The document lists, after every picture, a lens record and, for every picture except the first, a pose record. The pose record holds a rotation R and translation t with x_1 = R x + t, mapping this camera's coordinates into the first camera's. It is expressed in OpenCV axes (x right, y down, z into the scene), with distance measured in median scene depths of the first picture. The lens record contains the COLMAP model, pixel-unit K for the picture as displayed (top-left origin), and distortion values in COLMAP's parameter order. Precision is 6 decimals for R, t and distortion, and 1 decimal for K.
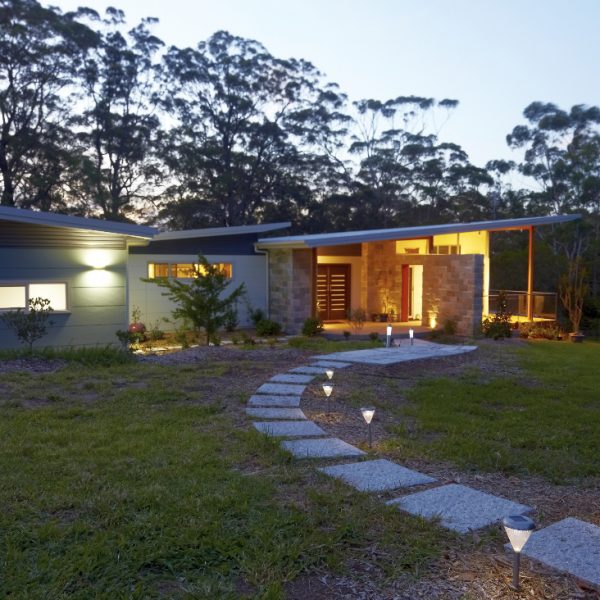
lens RADIAL K [[627.6, 0, 286.2], [0, 627.6, 299.5], [0, 0, 1]] dist [-0.008145, -0.014103]
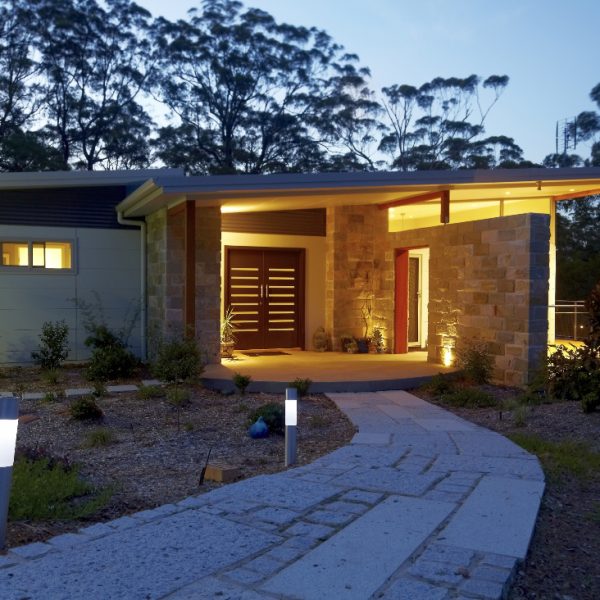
lens RADIAL K [[627.6, 0, 286.2], [0, 627.6, 299.5], [0, 0, 1]] dist [-0.008145, -0.014103]
pose [[0.996729, 0.005525, -0.080626, 0.051423], [-0.008559, 0.999266, -0.037333, 0.003873], [0.080361, 0.037901, 0.996045, 0.170756]]
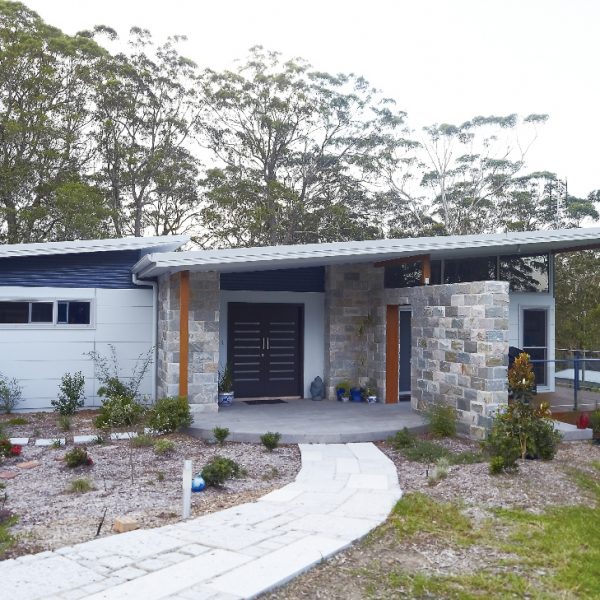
lens RADIAL K [[627.6, 0, 286.2], [0, 627.6, 299.5], [0, 0, 1]] dist [-0.008145, -0.014103]
pose [[0.985700, 0.002640, -0.168487, 0.073617], [-0.016720, 0.996475, -0.082205, -0.004102], [0.167676, 0.083847, 0.982270, 0.153262]]
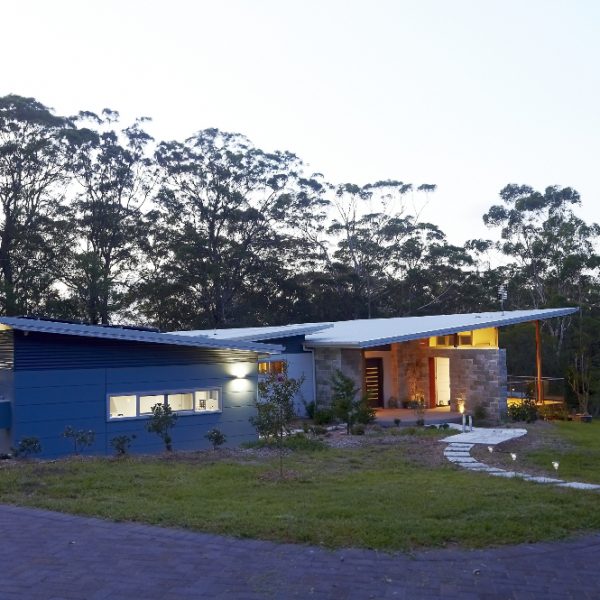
lens RADIAL K [[688.5, 0, 243.0], [0, 688.5, 298.8], [0, 0, 1]] dist [-0.010494, -0.013732]
pose [[0.999598, -0.022742, 0.016921, -0.065514], [0.024535, 0.993102, -0.114660, -0.010016], [-0.014197, 0.115030, 0.993261, -0.095109]]
